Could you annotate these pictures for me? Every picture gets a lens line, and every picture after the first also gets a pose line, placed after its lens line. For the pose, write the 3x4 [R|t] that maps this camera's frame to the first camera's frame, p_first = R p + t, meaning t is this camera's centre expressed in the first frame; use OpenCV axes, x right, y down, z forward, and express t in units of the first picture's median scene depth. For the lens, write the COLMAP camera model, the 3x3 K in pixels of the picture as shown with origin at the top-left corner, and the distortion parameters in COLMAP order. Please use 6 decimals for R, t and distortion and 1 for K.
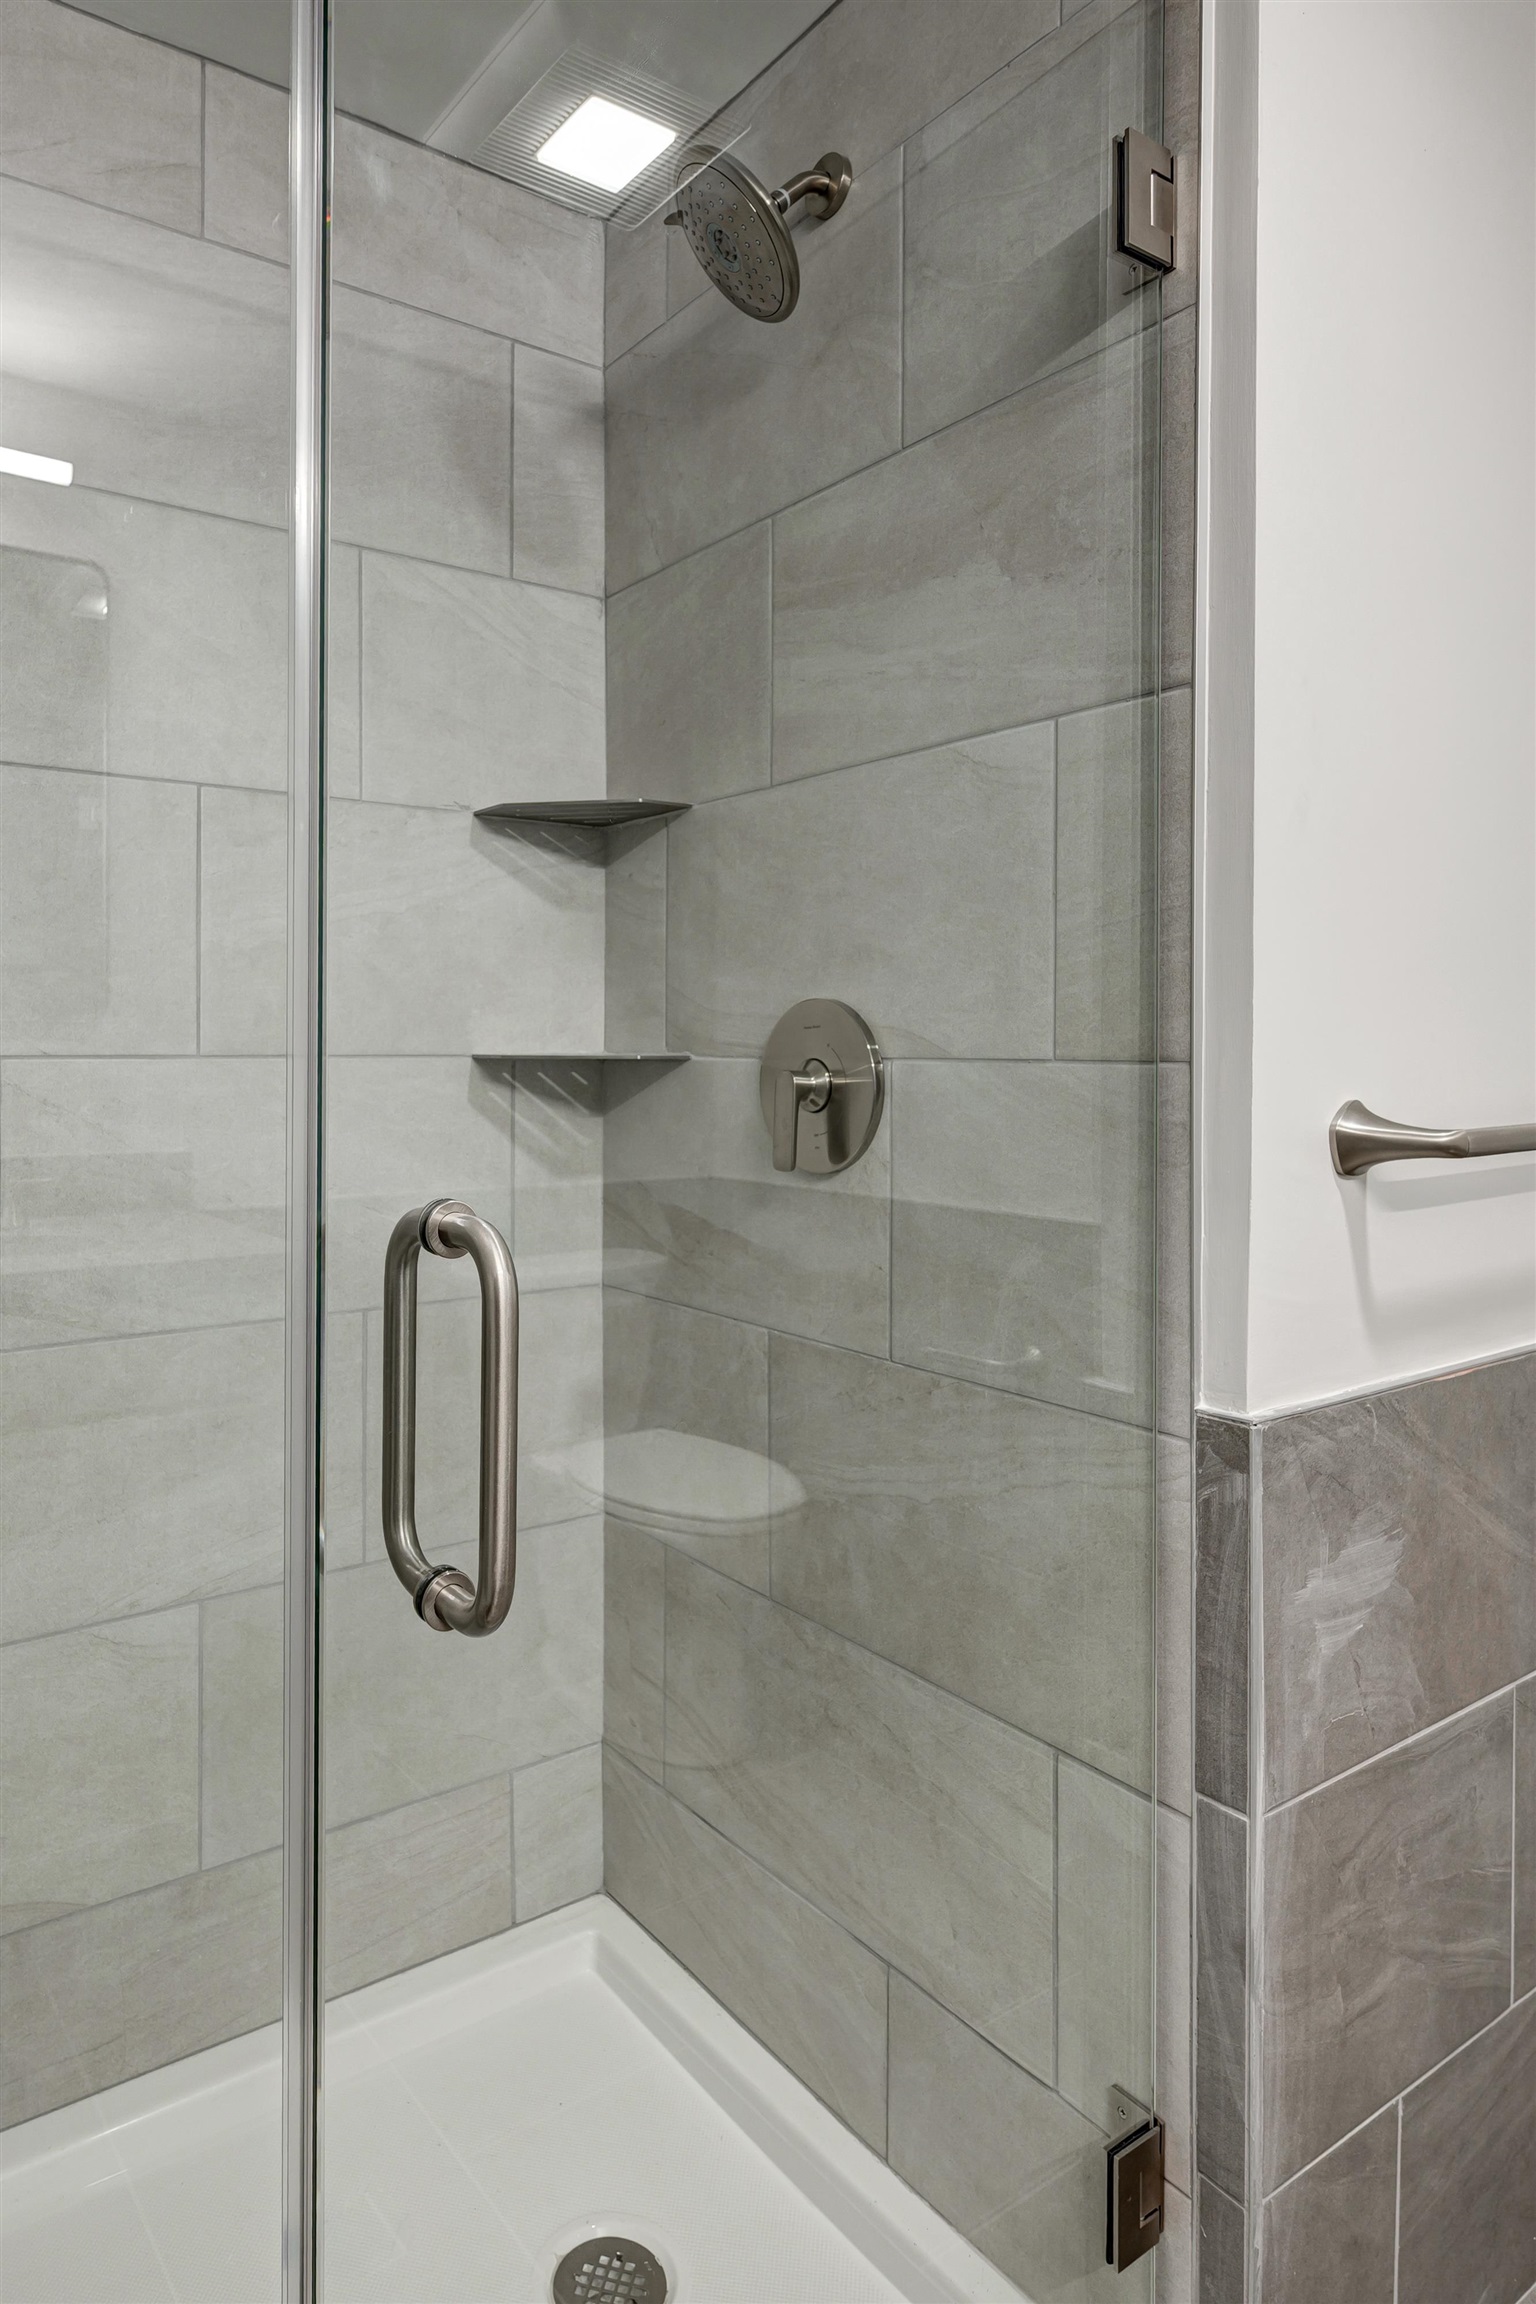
lens RADIAL K [[1427.7, 0, 766.8], [0, 1427.7, 1205.9], [0, 0, 1]] dist [0.003467, -0.000440]
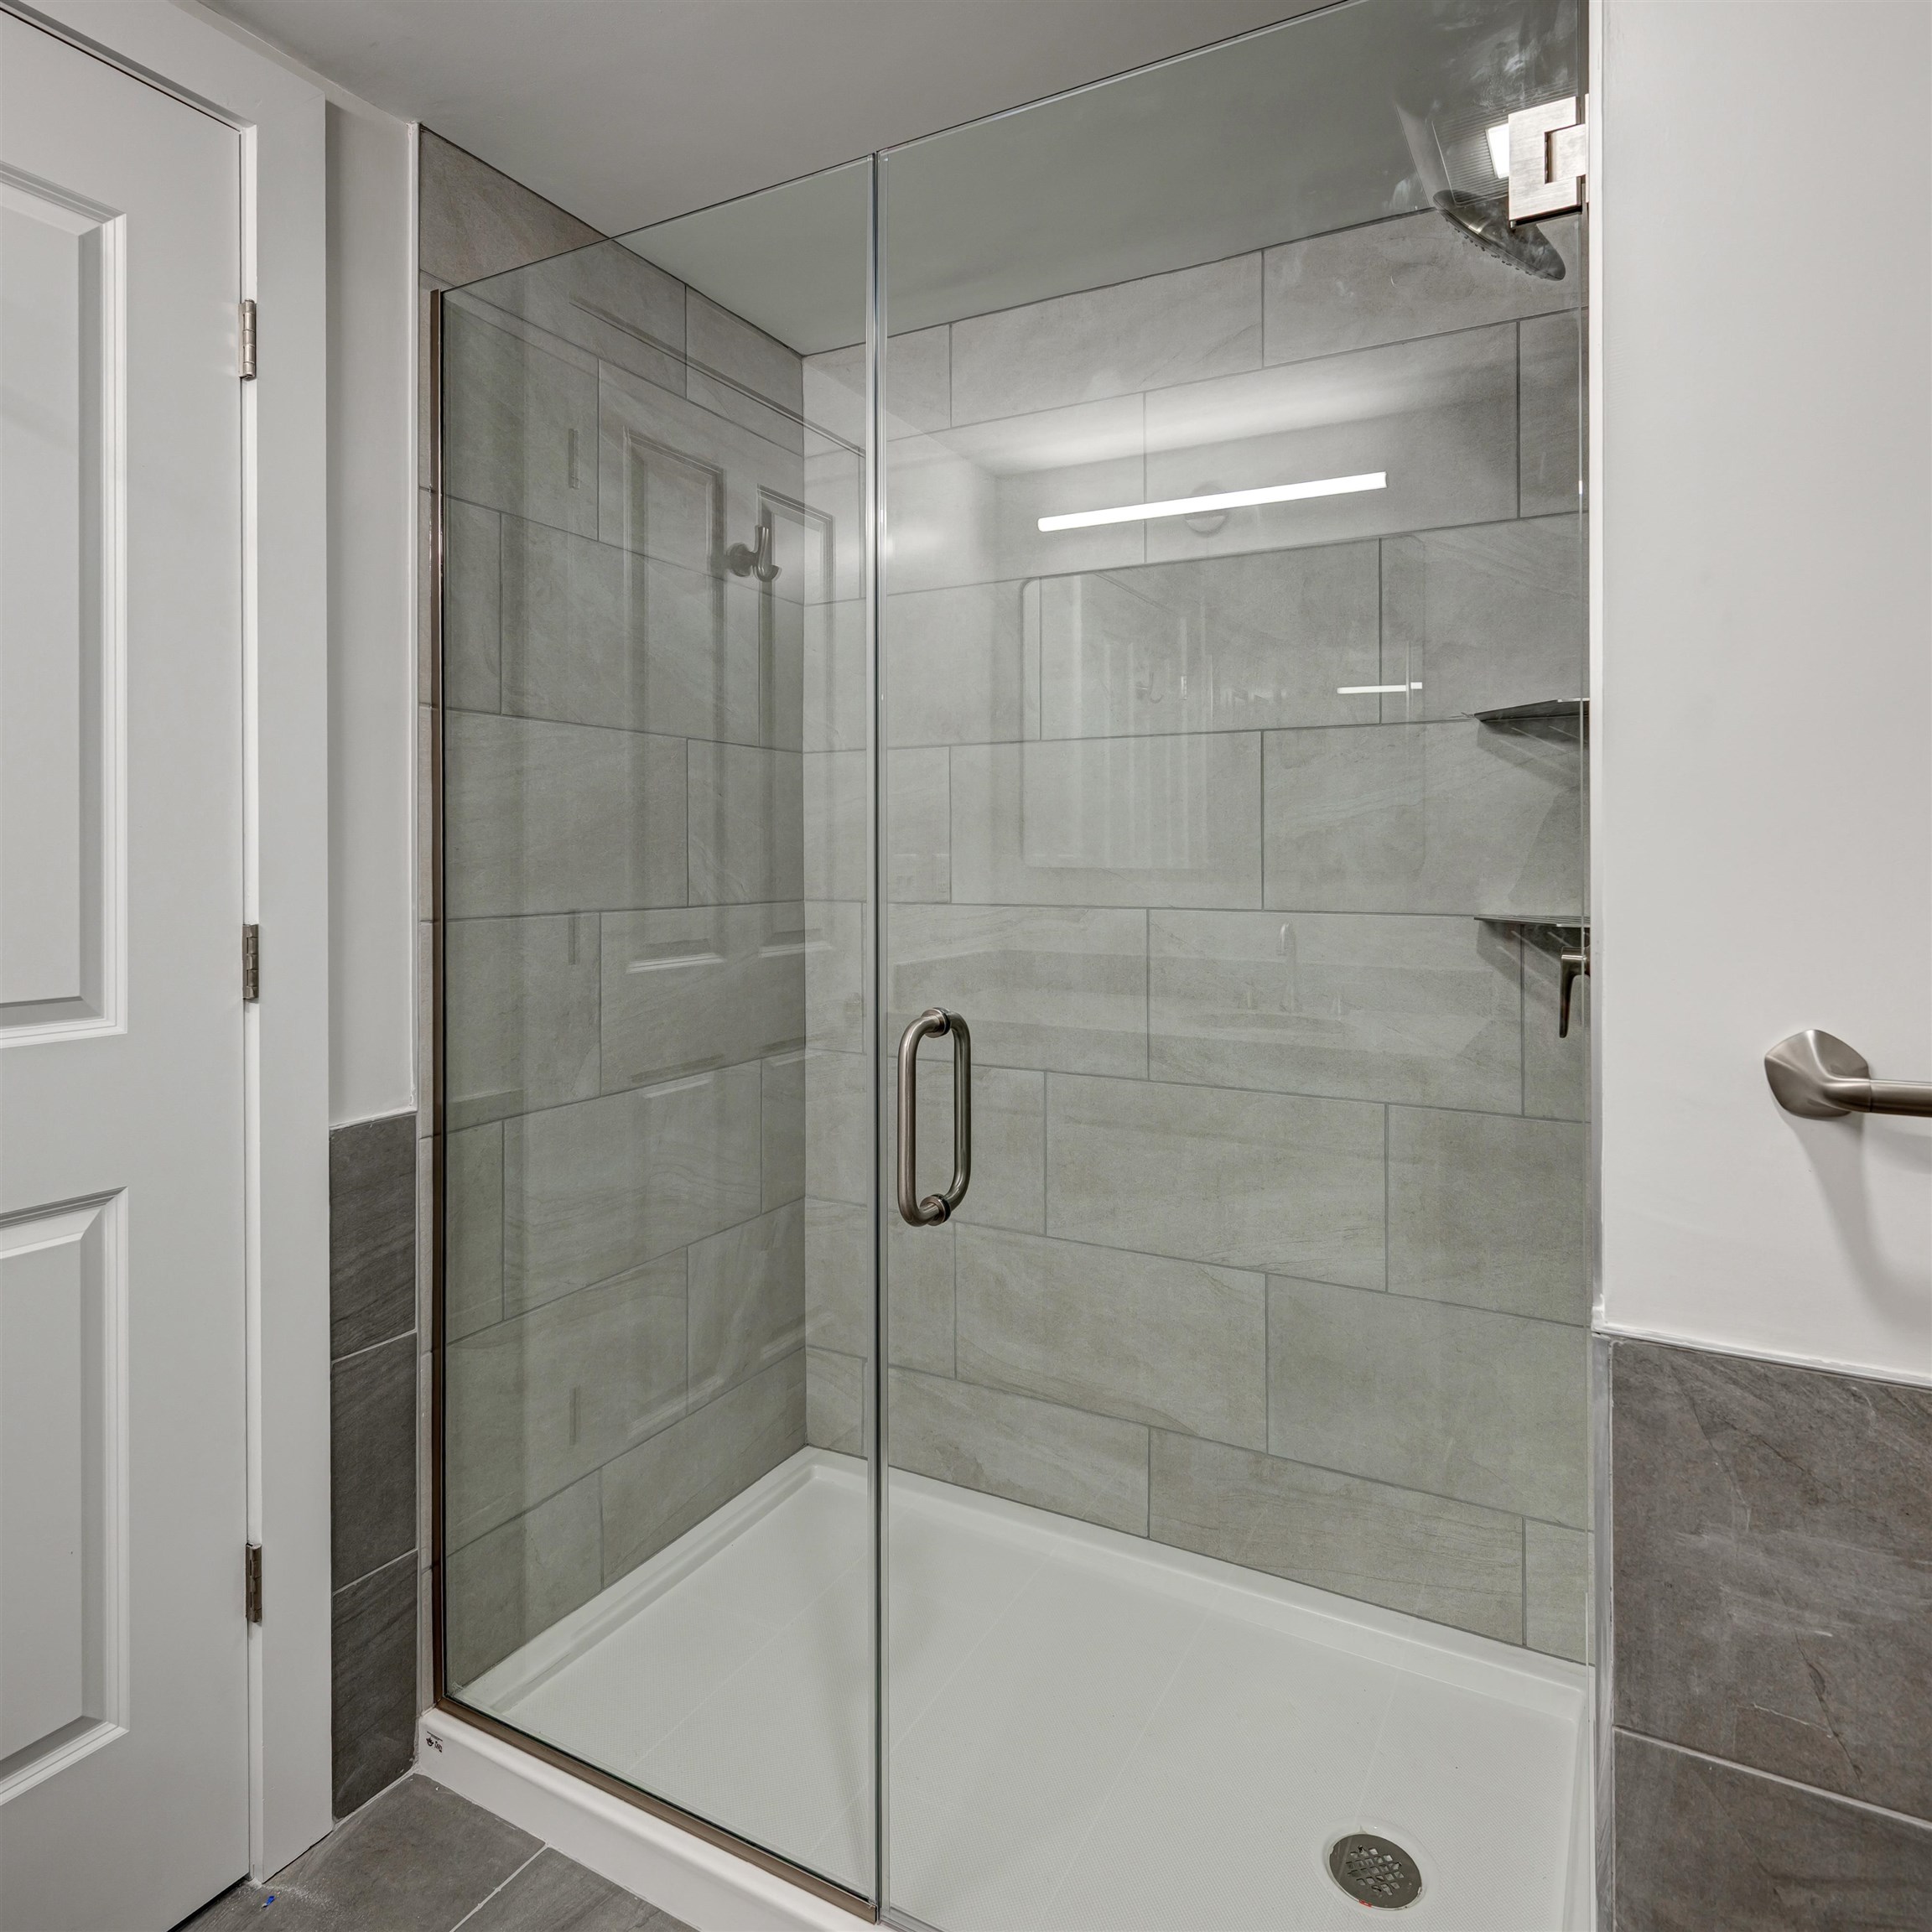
lens RADIAL K [[1285.0, 0, 966.4], [0, 1285.0, 1091.2], [0, 0, 1]] dist [0.002272, -0.000652]
pose [[0.408715, 0.168999, -0.896879, 0.695628], [-0.103600, 0.984945, 0.138382, -0.070038], [0.906763, 0.036358, 0.420070, 0.151090]]
